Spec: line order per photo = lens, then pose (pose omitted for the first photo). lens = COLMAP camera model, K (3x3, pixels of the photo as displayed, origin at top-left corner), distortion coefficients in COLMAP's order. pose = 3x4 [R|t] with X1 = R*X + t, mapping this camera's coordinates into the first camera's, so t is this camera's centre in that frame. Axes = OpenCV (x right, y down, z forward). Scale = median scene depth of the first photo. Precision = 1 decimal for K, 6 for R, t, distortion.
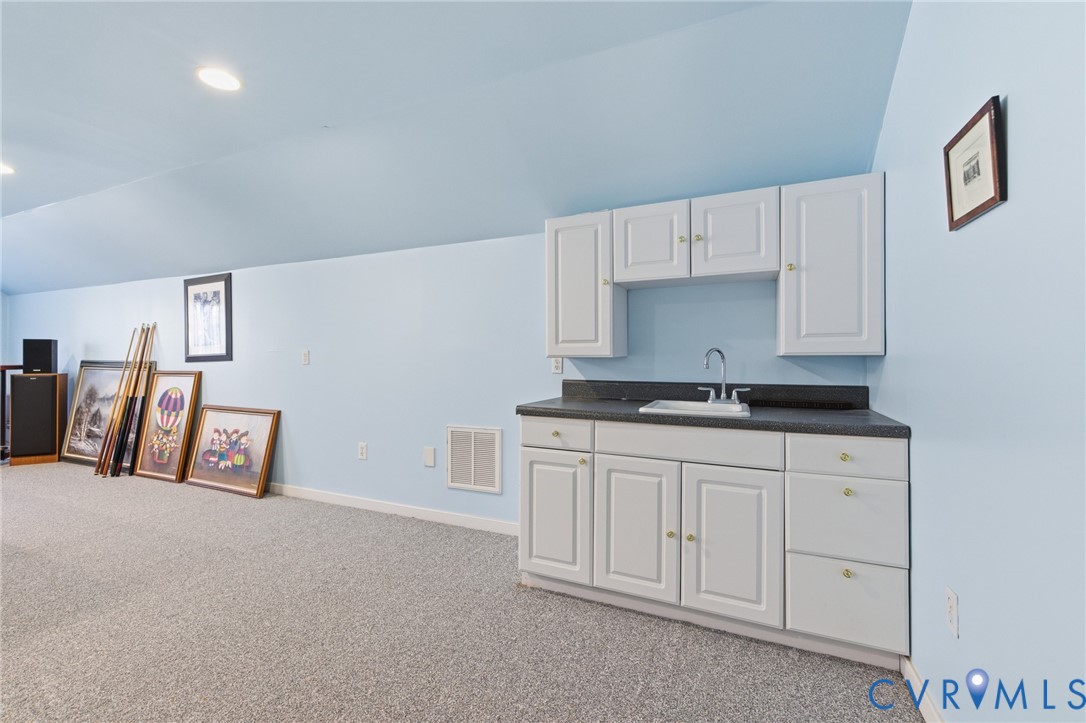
lens RADIAL K [[453.6, 0, 541.9], [0, 453.6, 358.8], [0, 0, 1]] dist [0.000248, -0.000051]
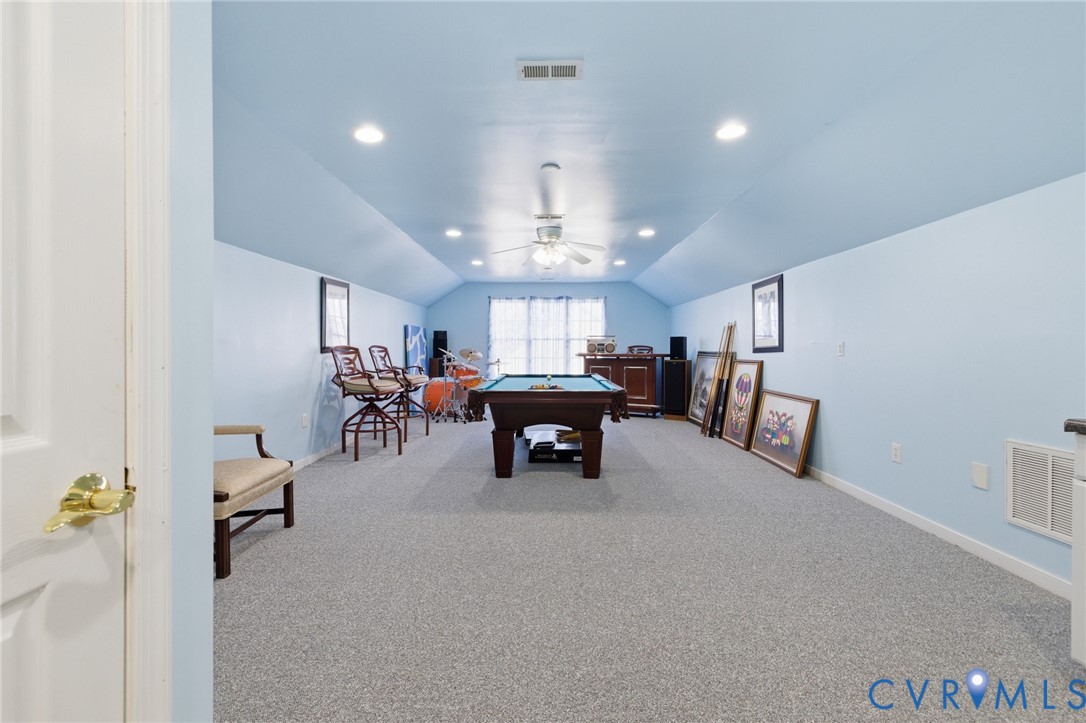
lens RADIAL K [[453.6, 0, 541.9], [0, 453.6, 358.8], [0, 0, 1]] dist [0.000248, -0.000051]
pose [[0.402857, 0.018868, -0.915068, 0.106385], [-0.001118, 0.999797, 0.020123, -0.000395], [0.915262, -0.007084, 0.402796, -0.003841]]
